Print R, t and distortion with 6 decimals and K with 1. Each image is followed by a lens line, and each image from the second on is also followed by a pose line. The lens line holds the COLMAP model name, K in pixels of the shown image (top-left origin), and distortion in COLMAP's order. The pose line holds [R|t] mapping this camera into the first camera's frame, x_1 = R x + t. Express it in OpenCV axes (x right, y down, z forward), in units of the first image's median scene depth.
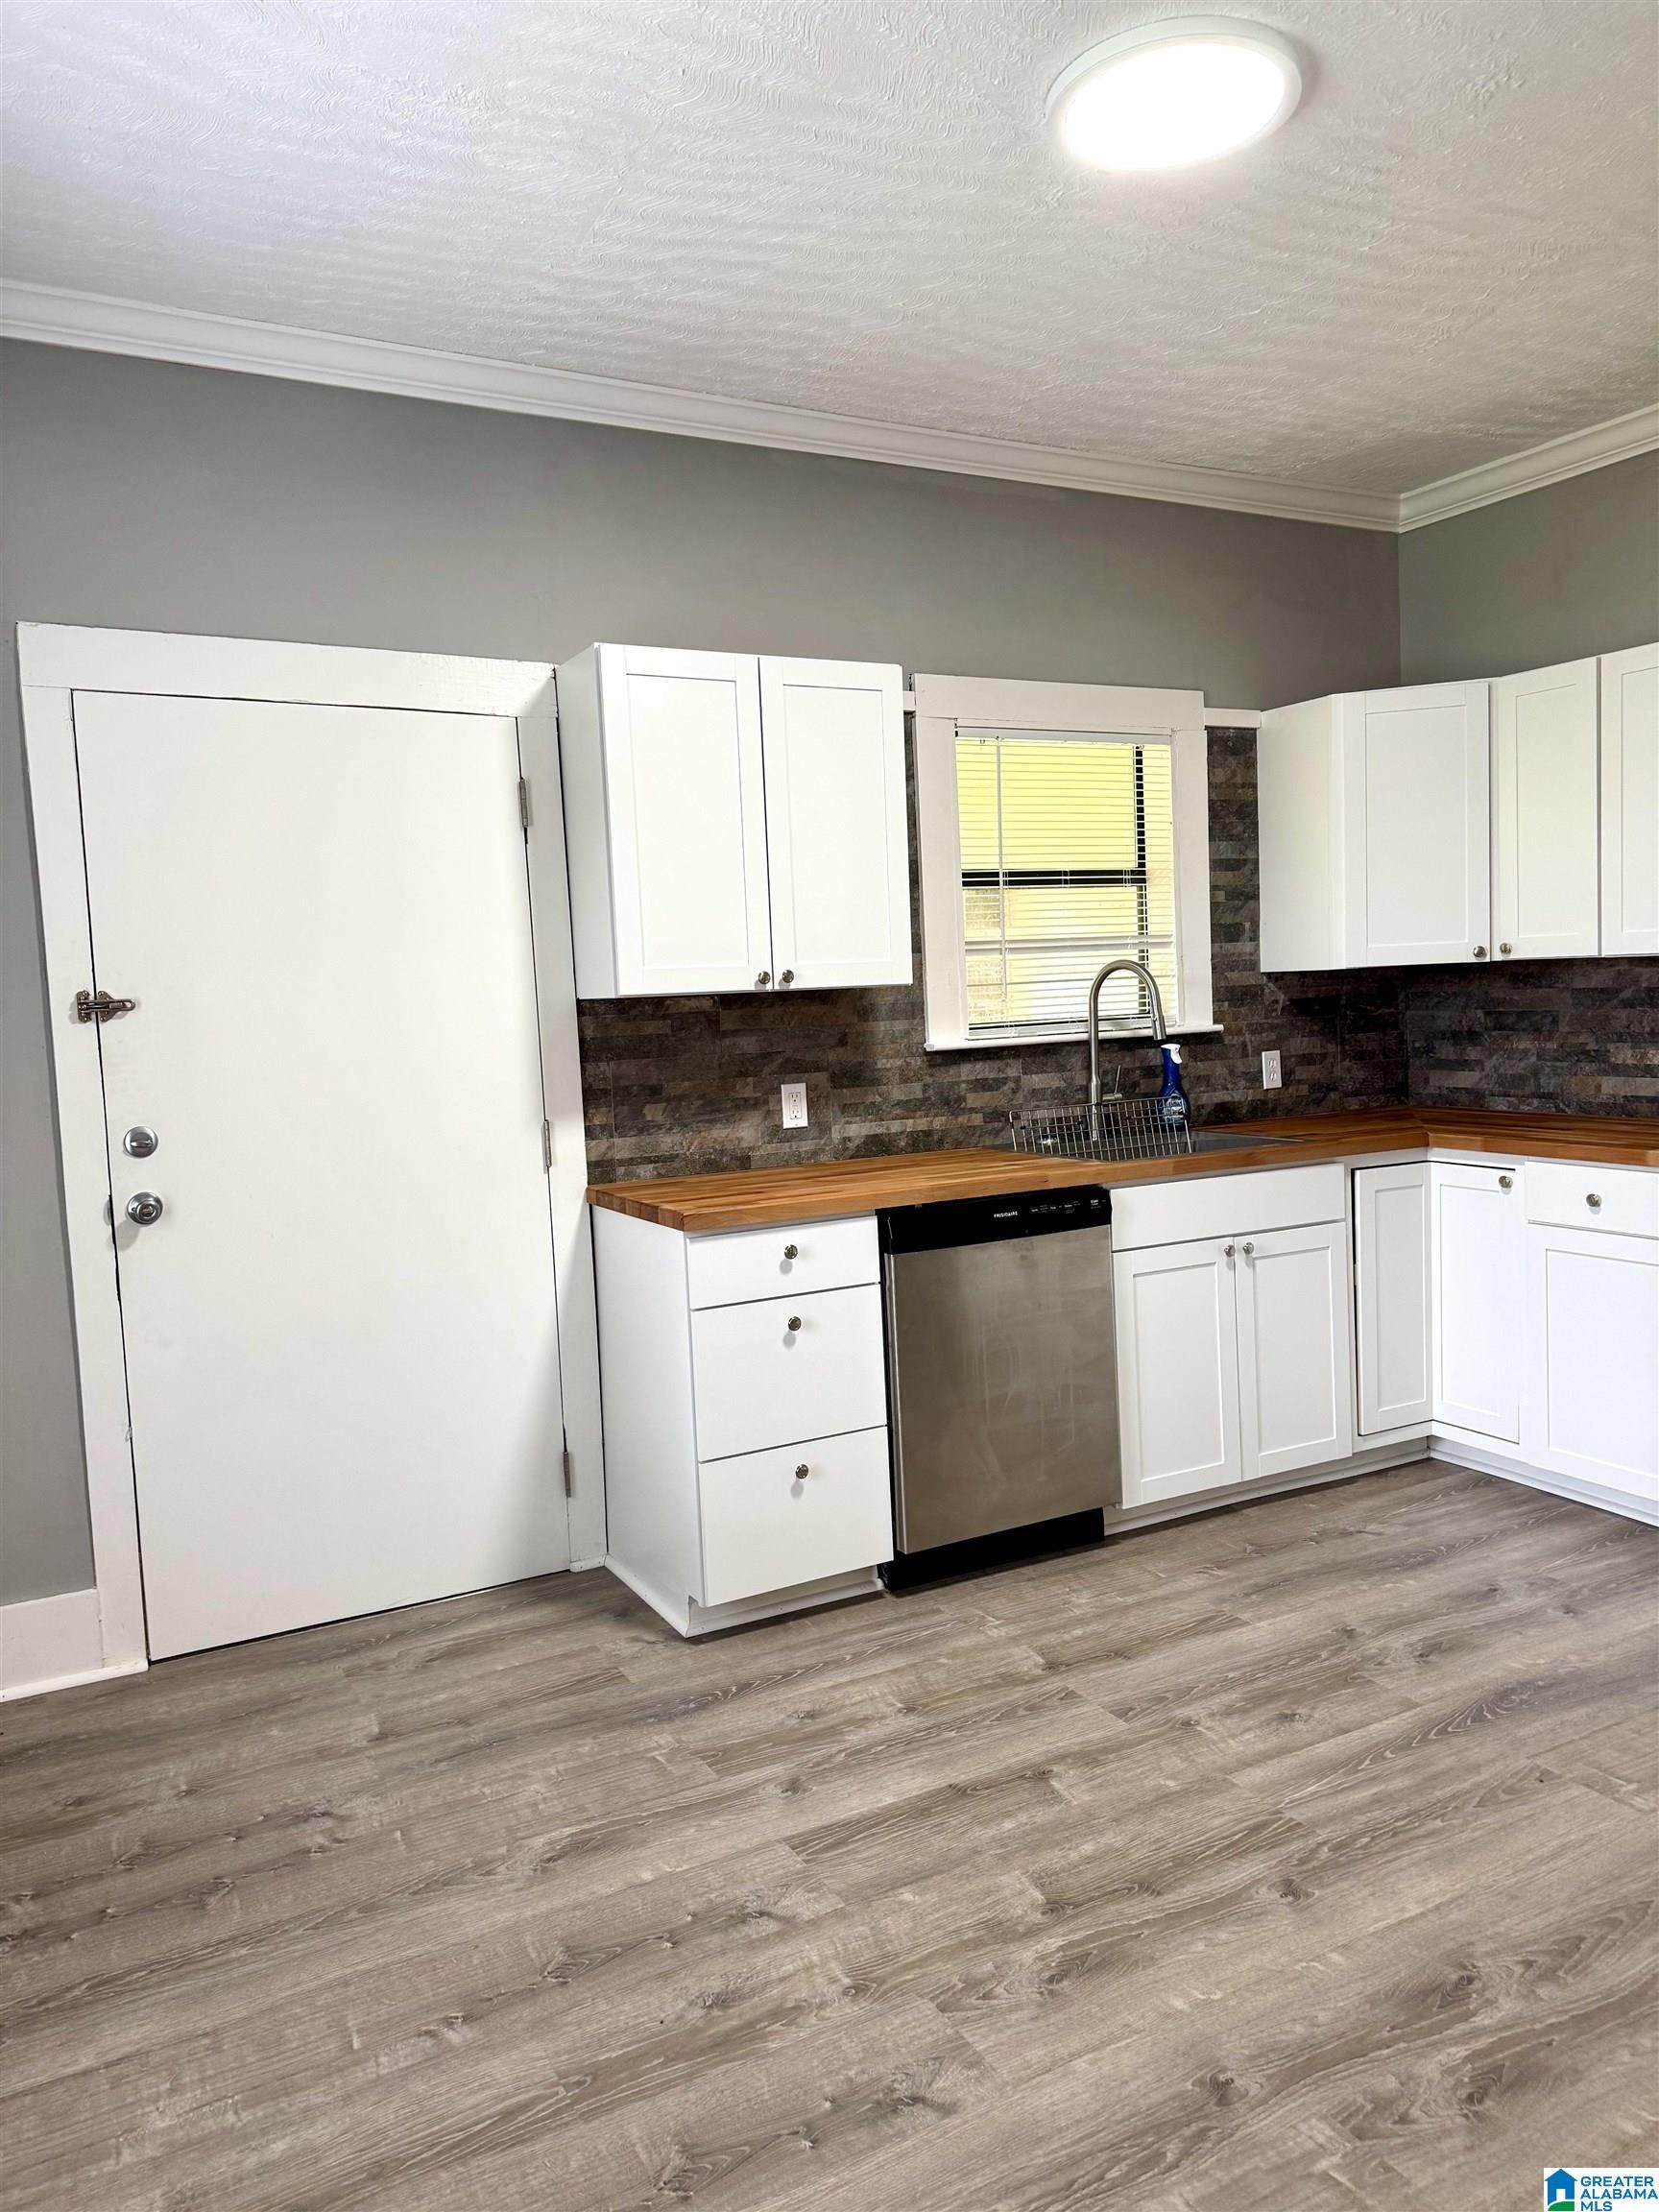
lens RADIAL K [[1526.9, 0, 821.9], [0, 1526.9, 1120.0], [0, 0, 1]] dist [0.105817, -0.097780]
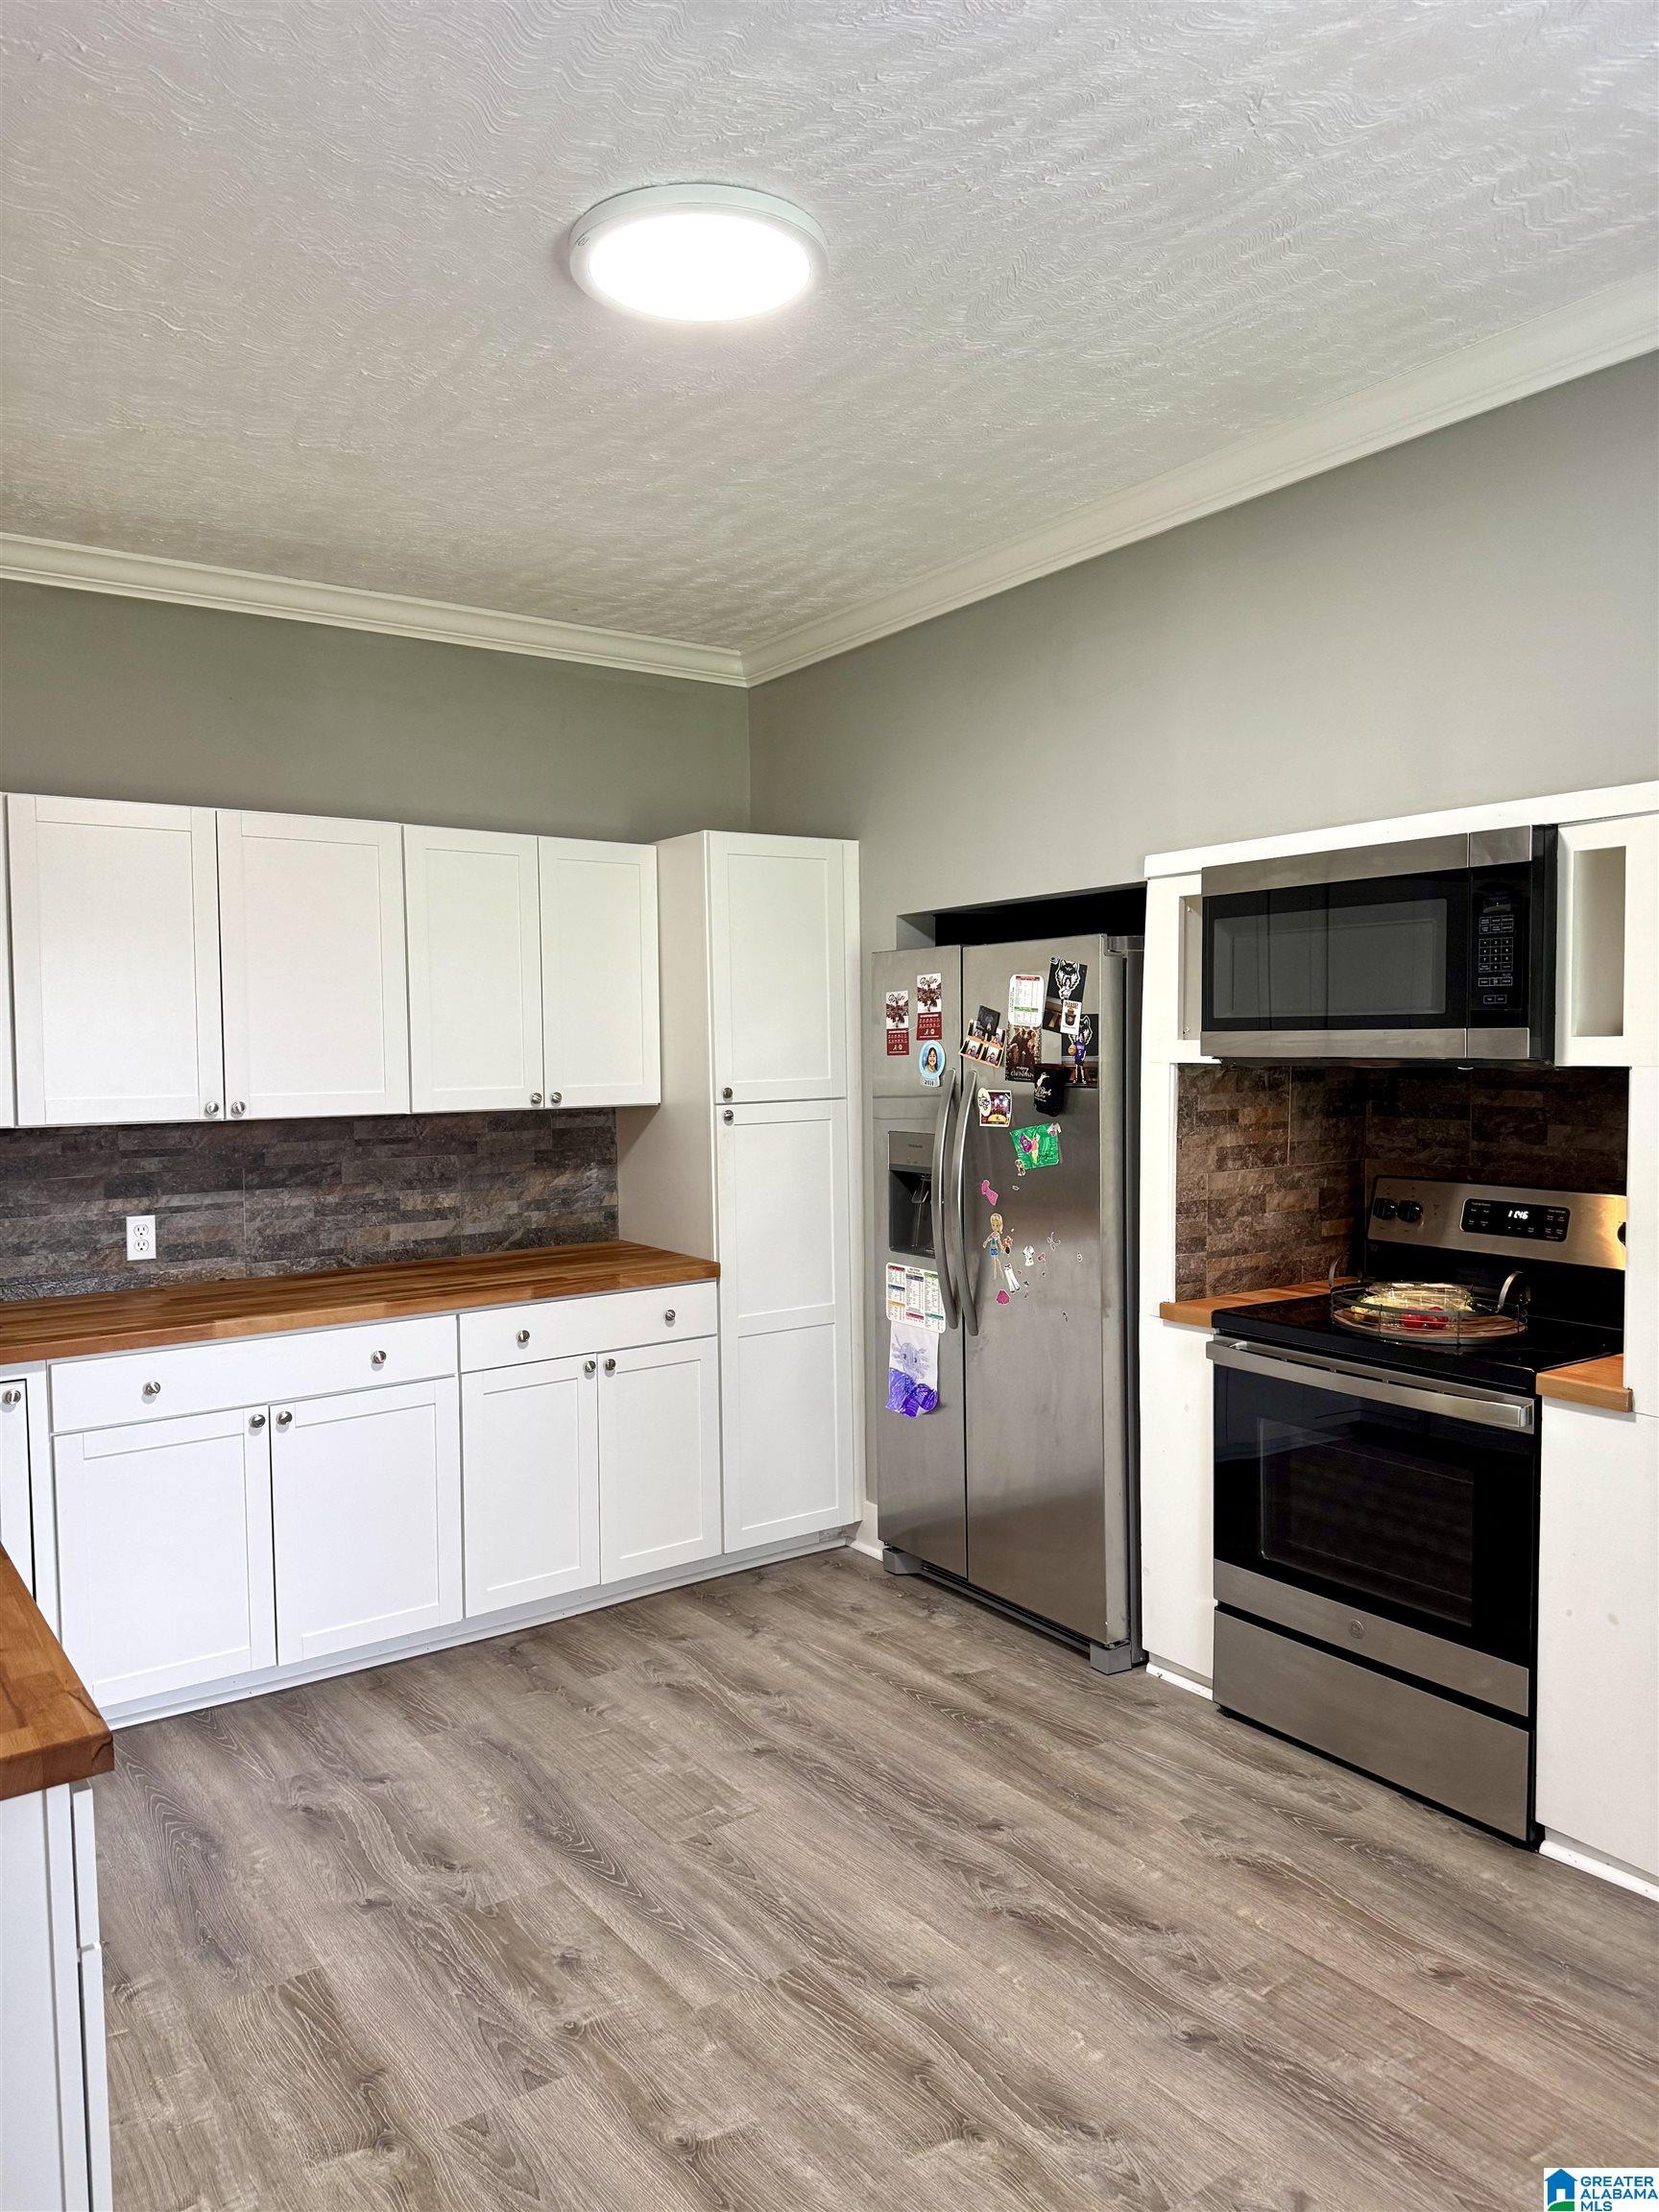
lens RADIAL K [[1653.0, 0, 829.5], [0, 1653.0, 1106.0], [0, 0, 1]] dist [-0.012397, -0.003718]
pose [[-0.138625, -0.001535, 0.990344, -0.656227], [0.112699, 0.993478, 0.017315, -0.099667], [-0.983912, 0.114011, -0.137548, 0.943636]]
